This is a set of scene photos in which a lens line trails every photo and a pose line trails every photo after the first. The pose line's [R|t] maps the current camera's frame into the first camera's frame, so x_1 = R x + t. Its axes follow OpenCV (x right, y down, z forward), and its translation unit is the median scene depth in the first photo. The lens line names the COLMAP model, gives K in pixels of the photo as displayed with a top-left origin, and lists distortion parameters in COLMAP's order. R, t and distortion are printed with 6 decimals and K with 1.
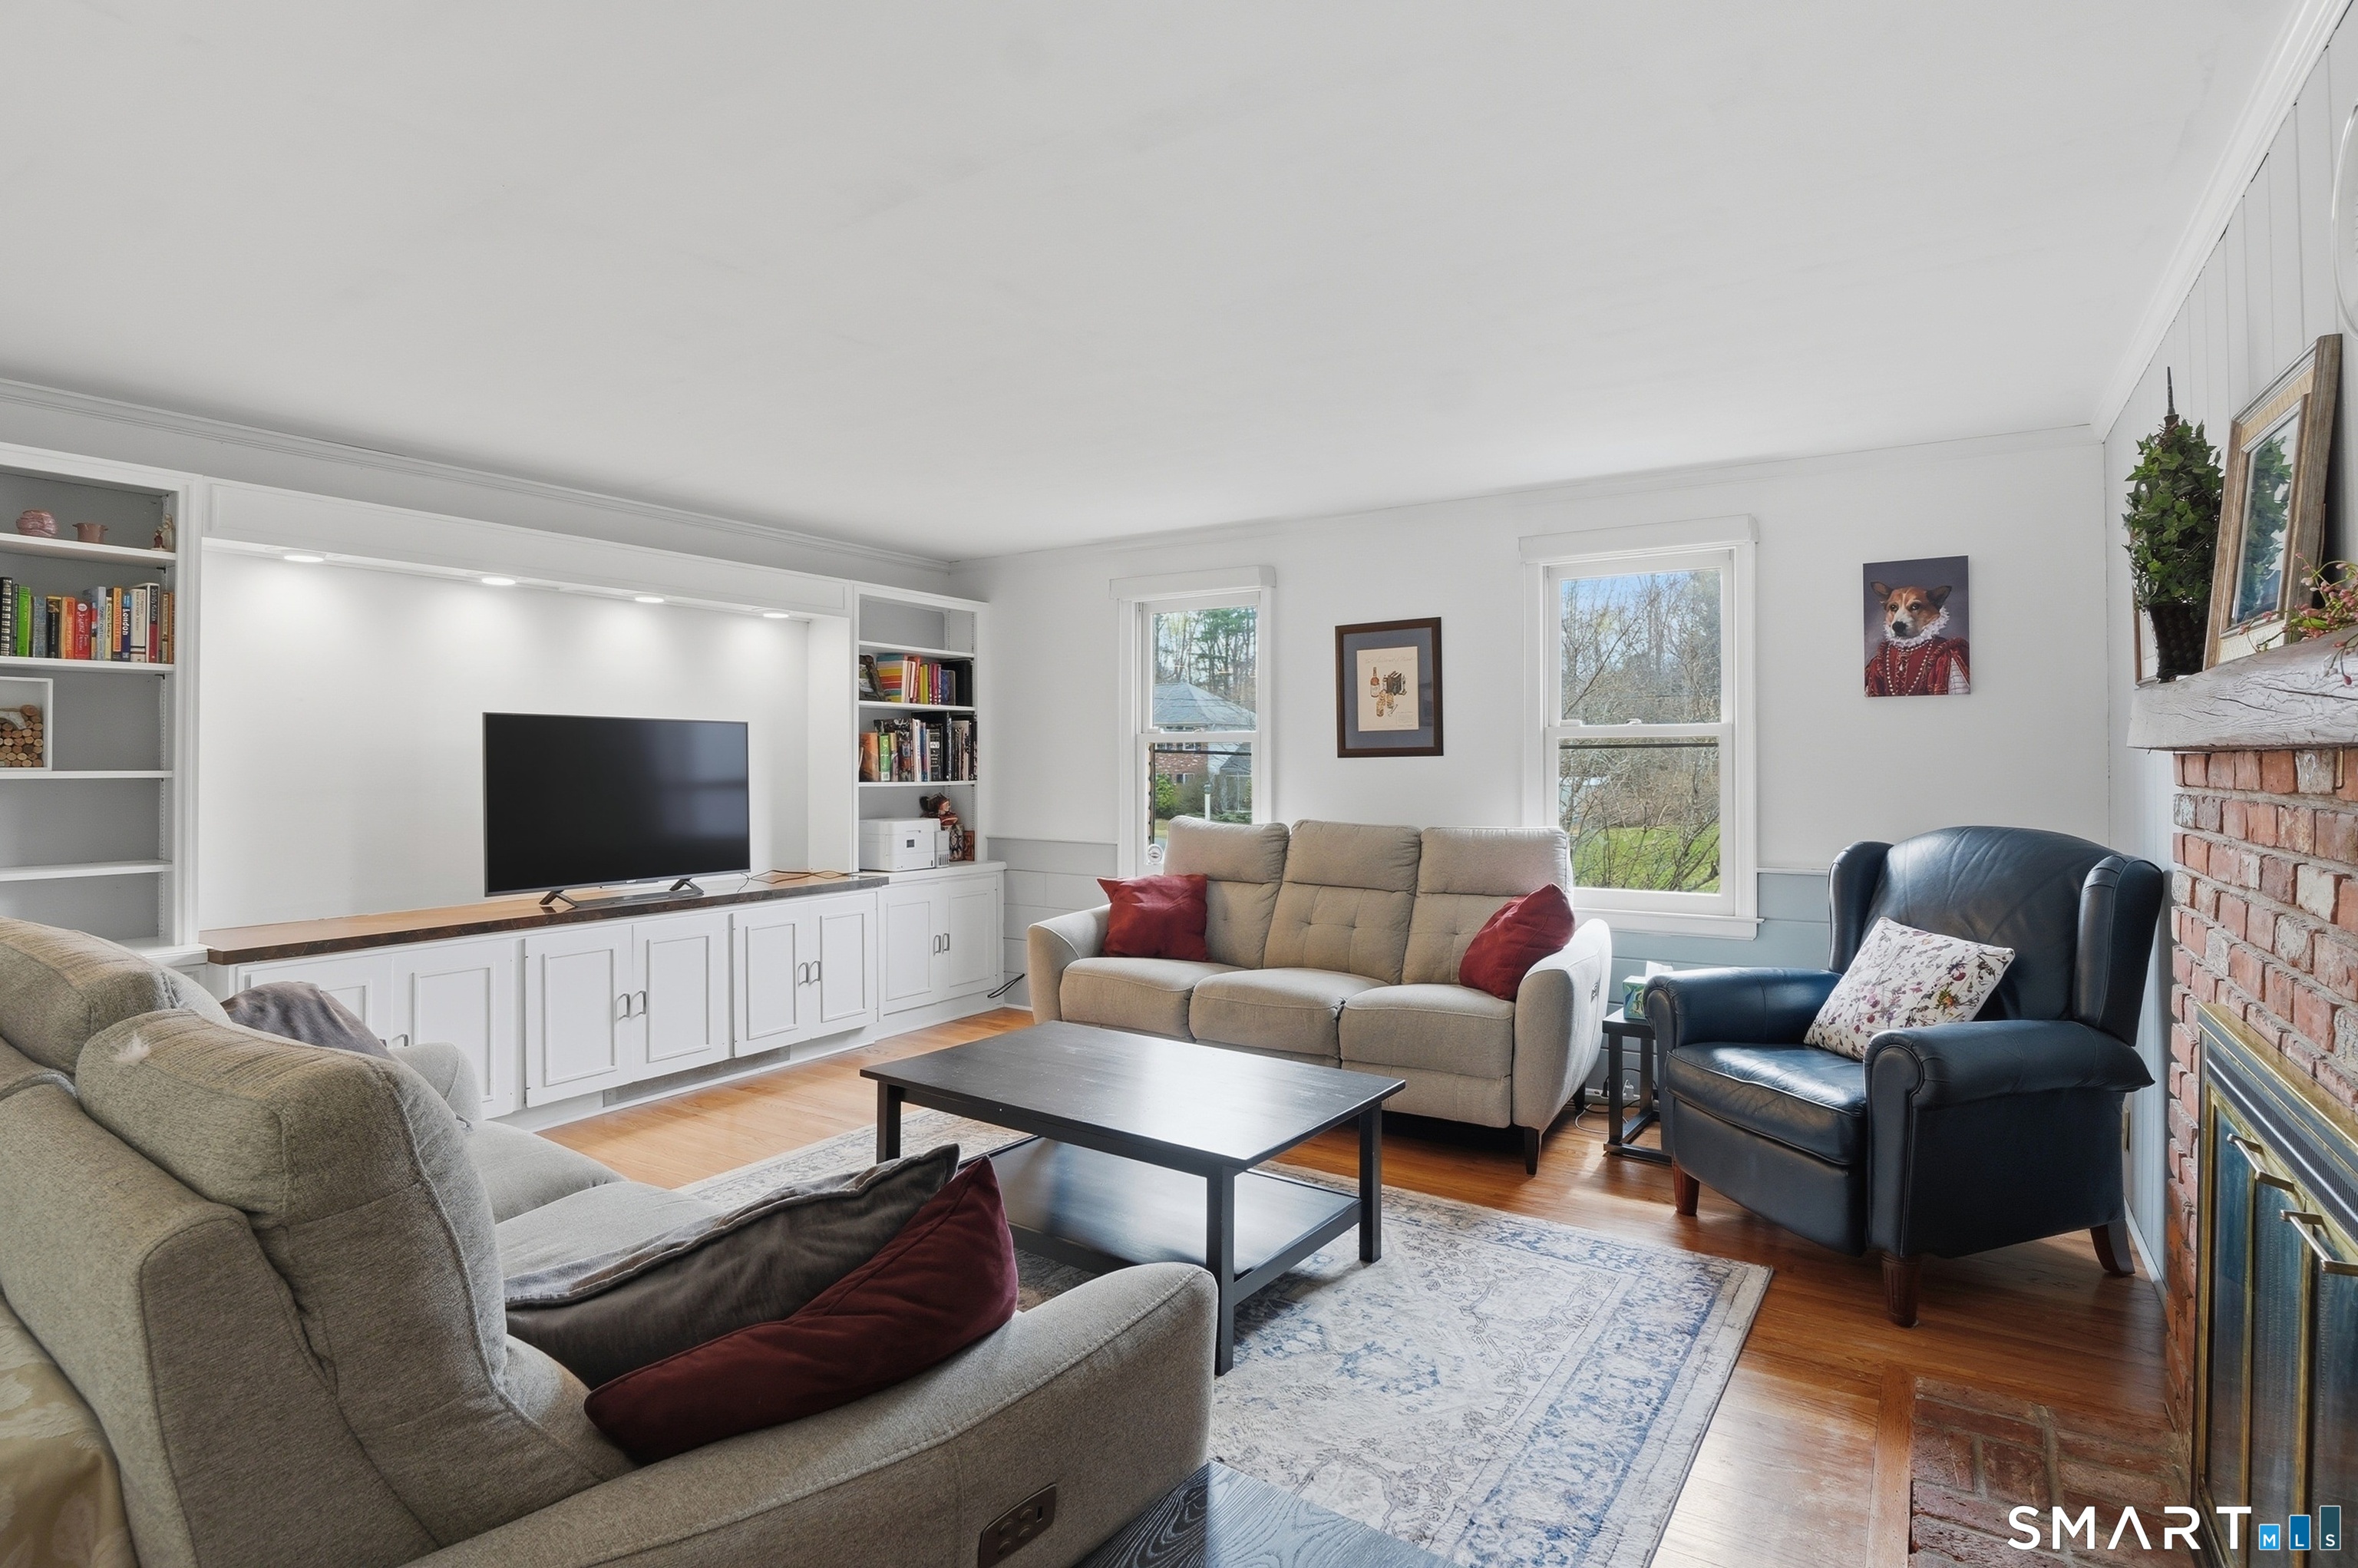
lens RADIAL K [[1182.2, 0, 1182.3], [0, 1182.2, 760.8], [0, 0, 1]] dist [0.001476, 0.000152]
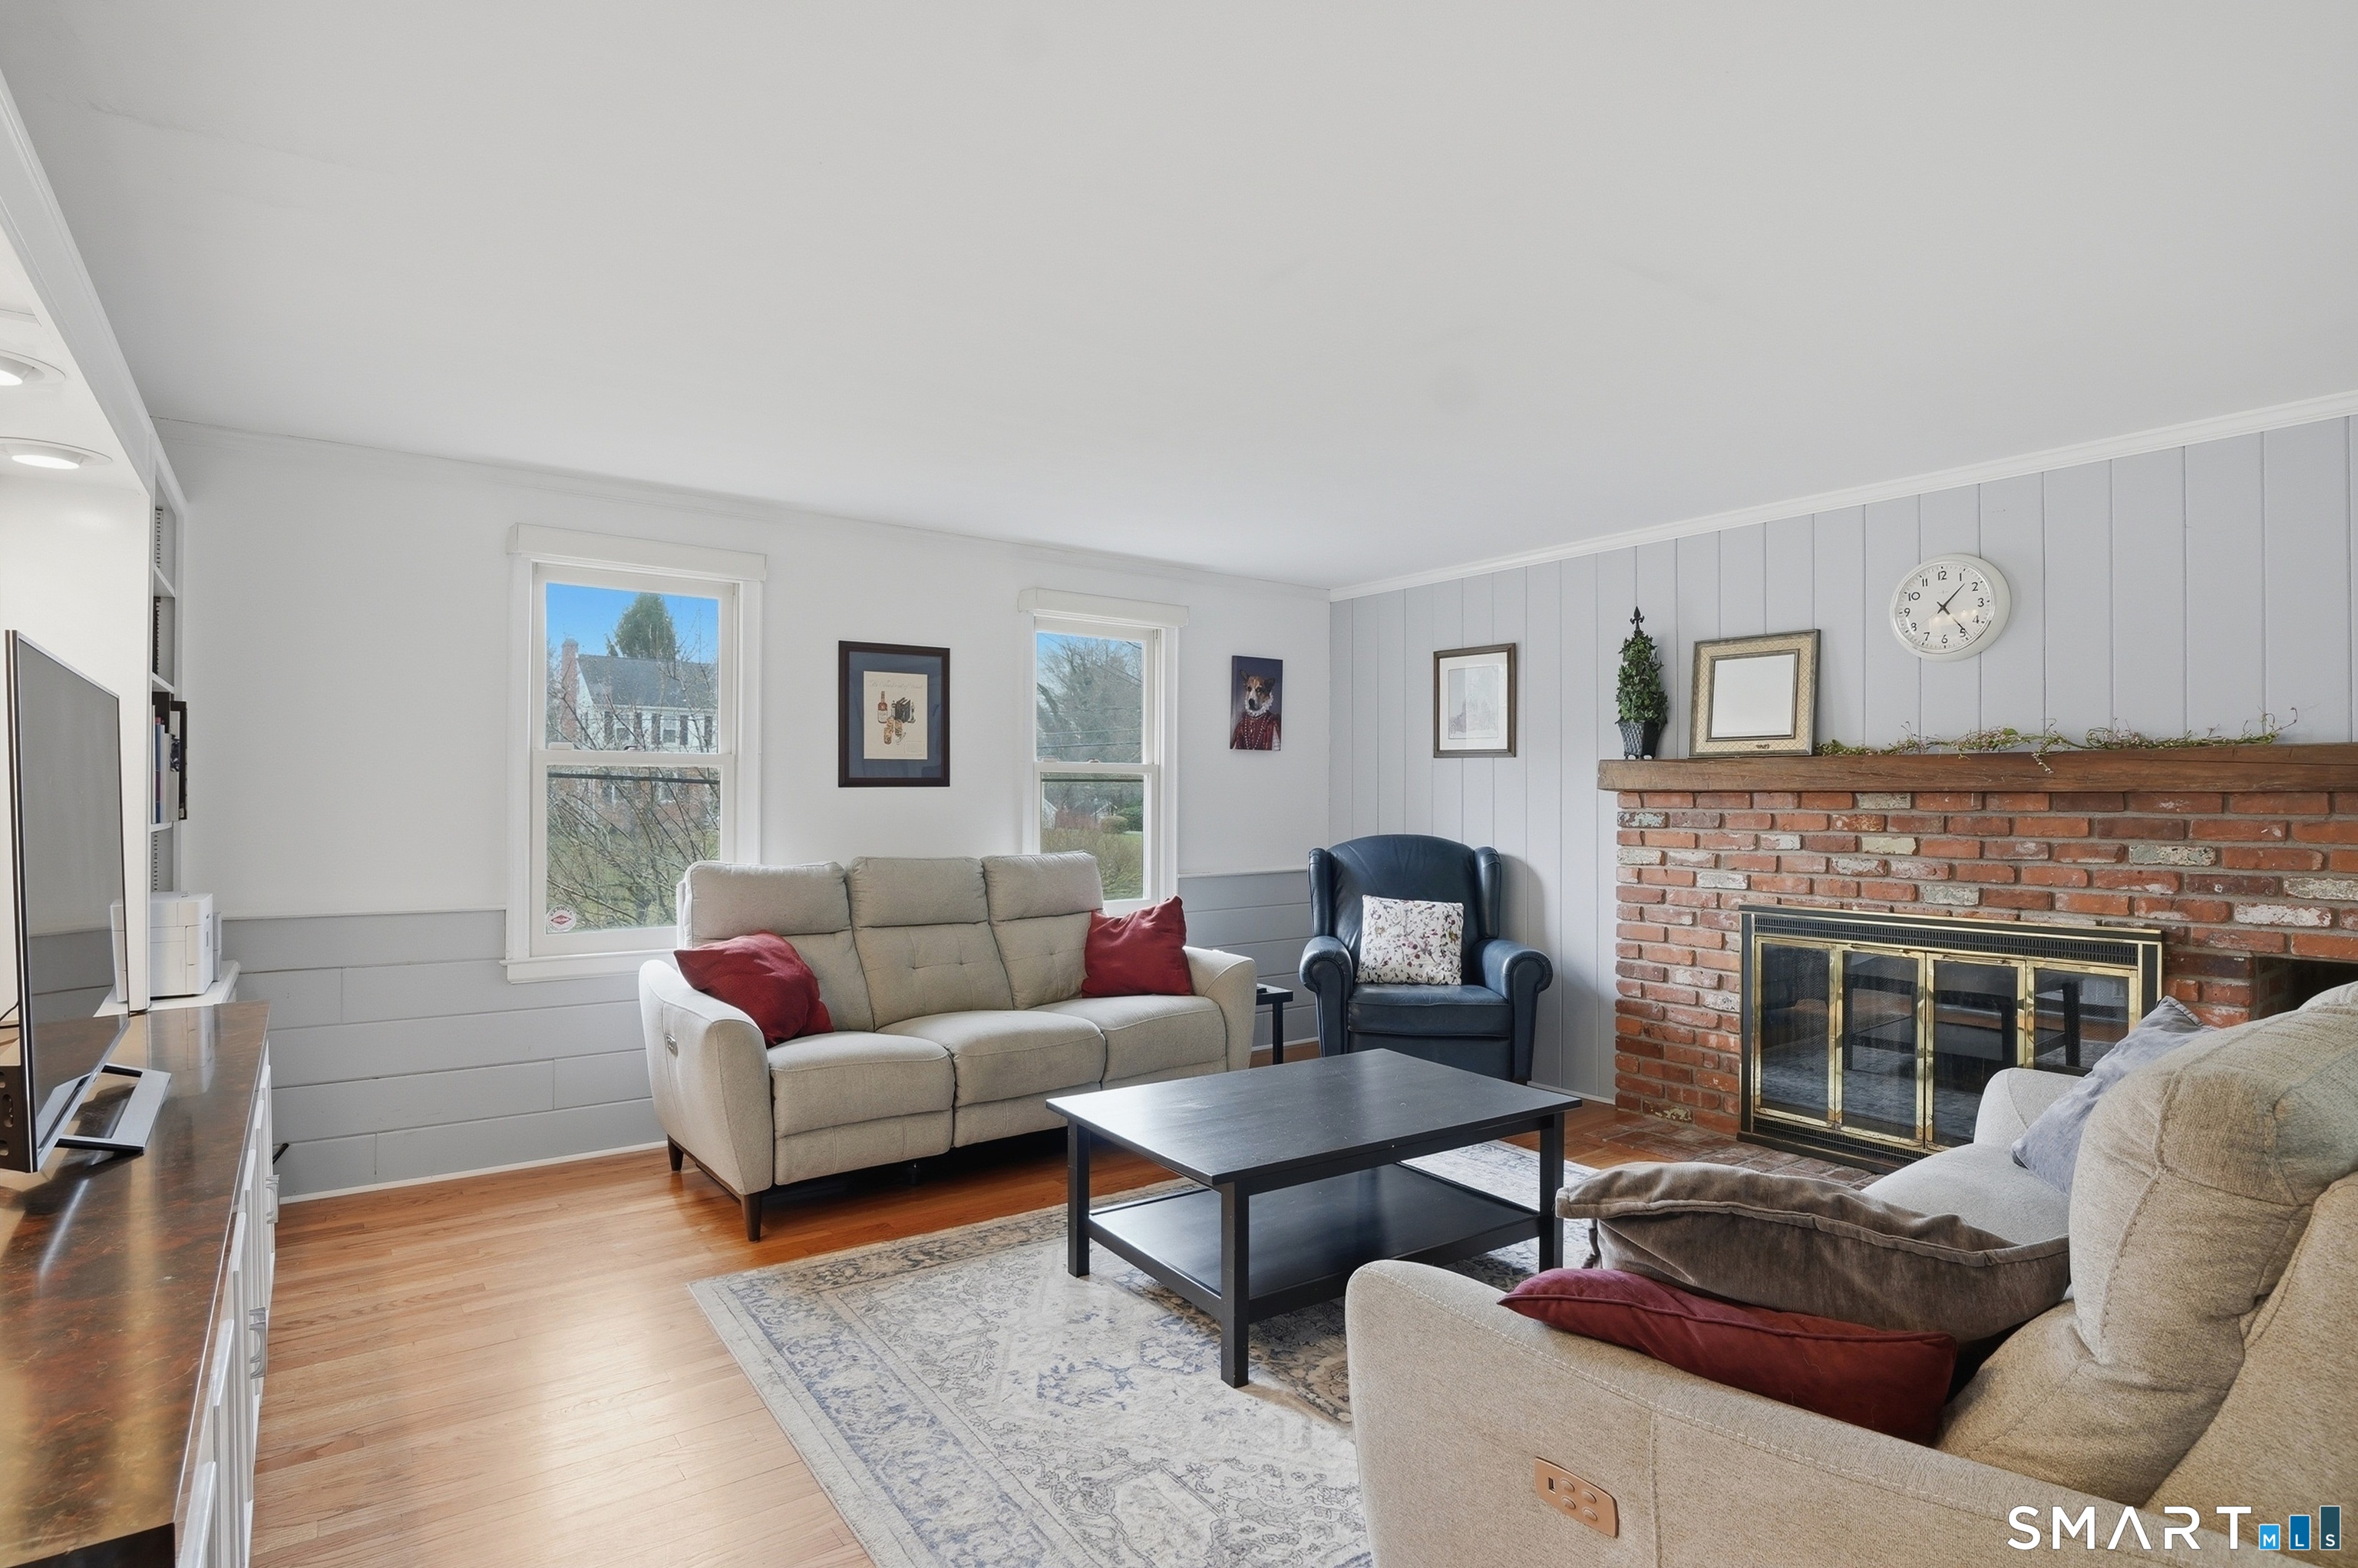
lens RADIAL K [[1182.9, 0, 1170.5], [0, 1182.9, 765.1], [0, 0, 1]] dist [-0.025983, 0.000485]
pose [[0.363810, 0.028369, 0.931041, -0.642558], [-0.005710, 0.999585, -0.028226, 0.004839], [-0.931456, 0.004953, 0.363821, 0.457961]]
